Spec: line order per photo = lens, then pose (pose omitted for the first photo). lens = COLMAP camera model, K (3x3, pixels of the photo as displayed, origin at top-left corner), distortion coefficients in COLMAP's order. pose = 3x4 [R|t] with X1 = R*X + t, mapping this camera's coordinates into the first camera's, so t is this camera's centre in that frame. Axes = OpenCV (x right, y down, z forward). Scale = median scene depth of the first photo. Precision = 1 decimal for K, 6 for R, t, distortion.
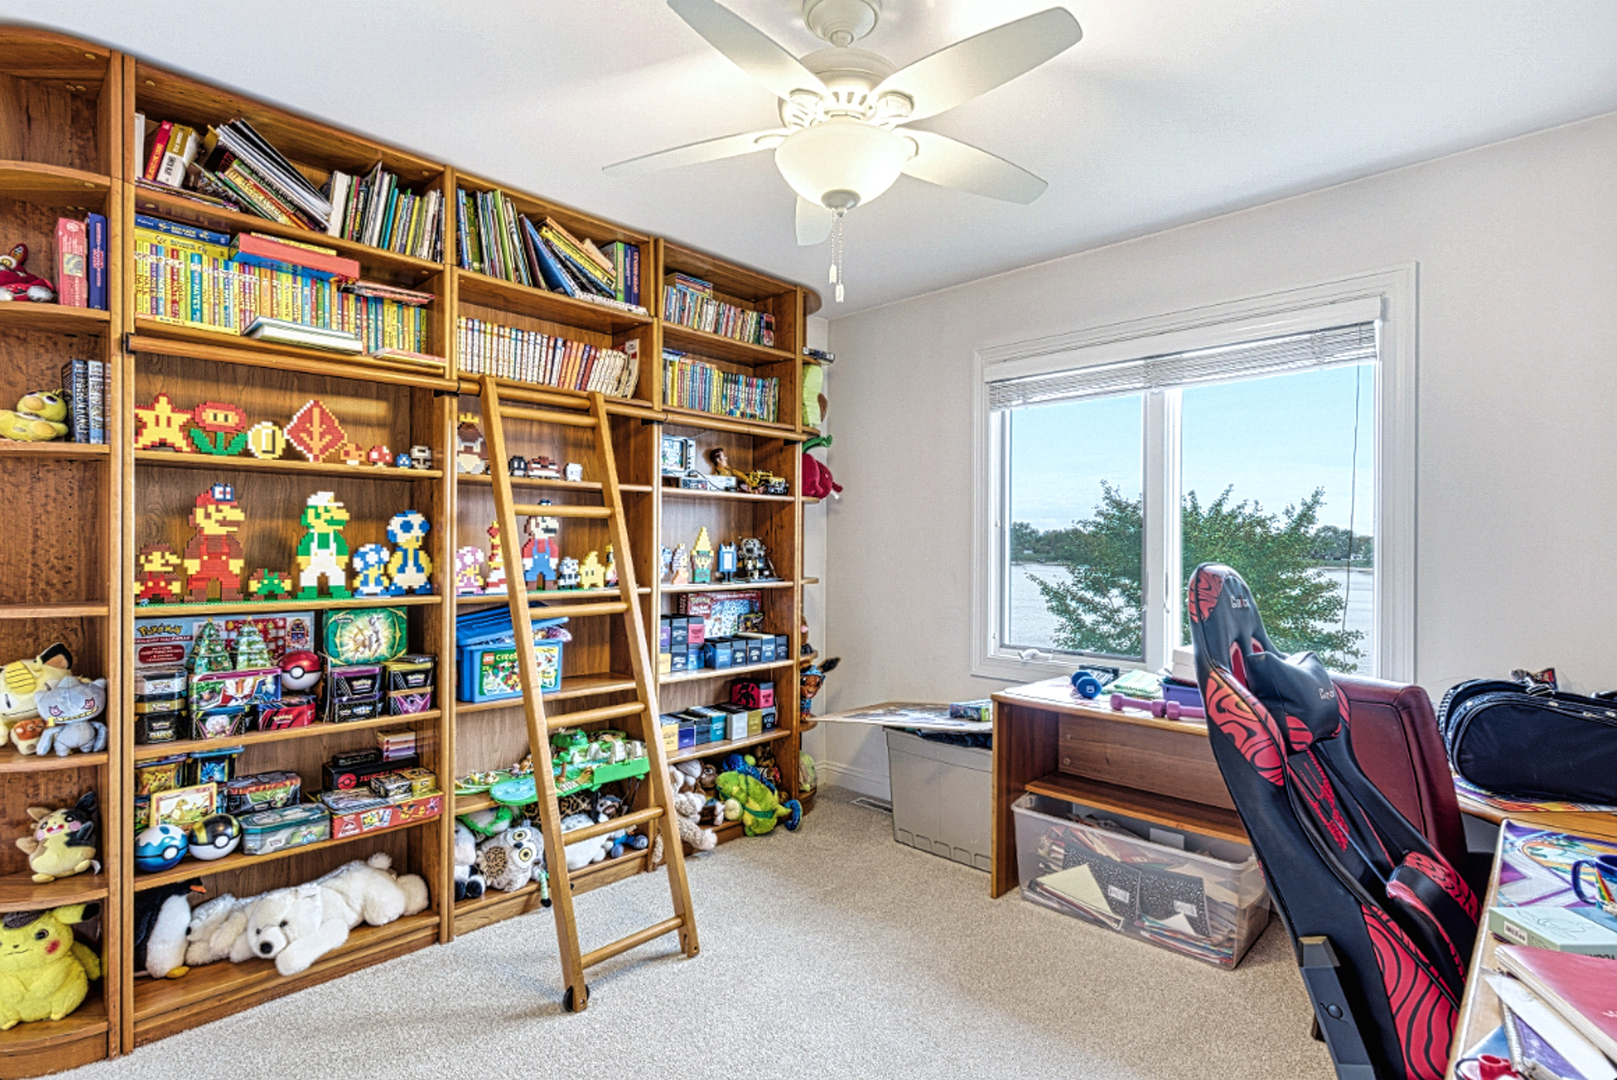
lens RADIAL K [[783.5, 0, 805.8], [0, 783.5, 538.1], [0, 0, 1]] dist [-0.000781, 0.000000]
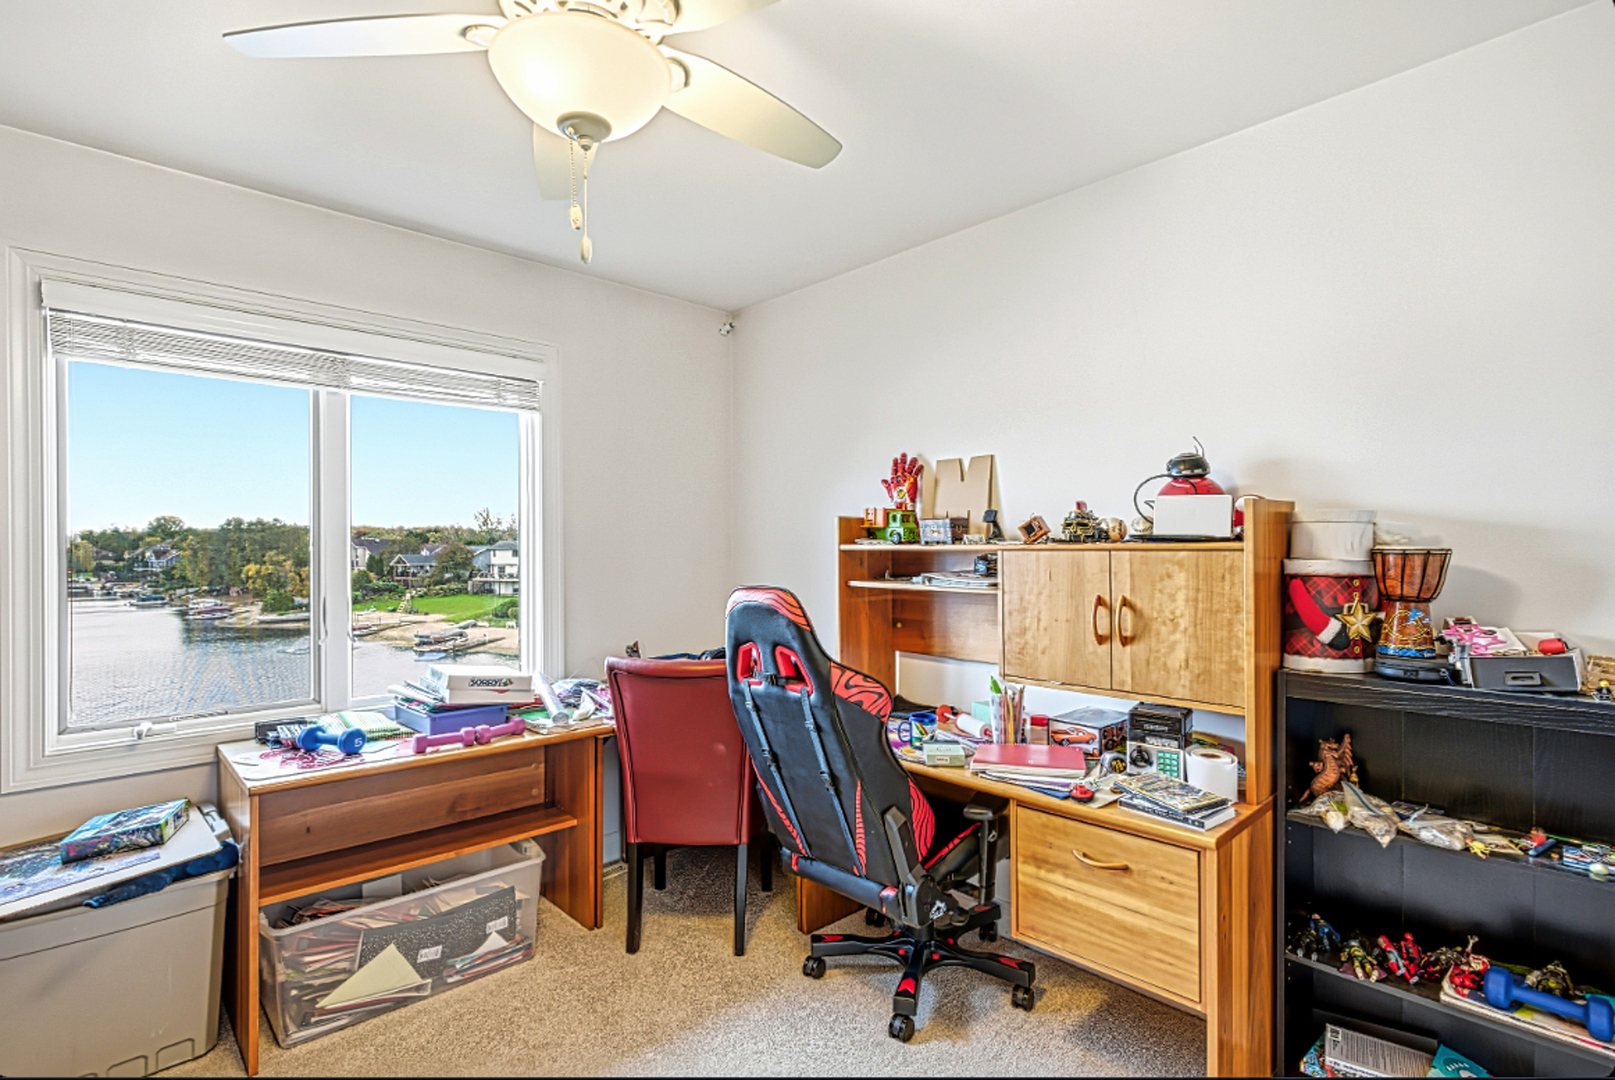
lens RADIAL K [[782.5, 0, 798.6], [0, 782.5, 548.7], [0, 0, 1]] dist [-0.000781, 0.000000]
pose [[0.048348, 0.004677, 0.998820, -0.460575], [-0.000437, 0.999989, -0.004662, -0.009635], [-0.998830, -0.000212, 0.048350, 0.503744]]
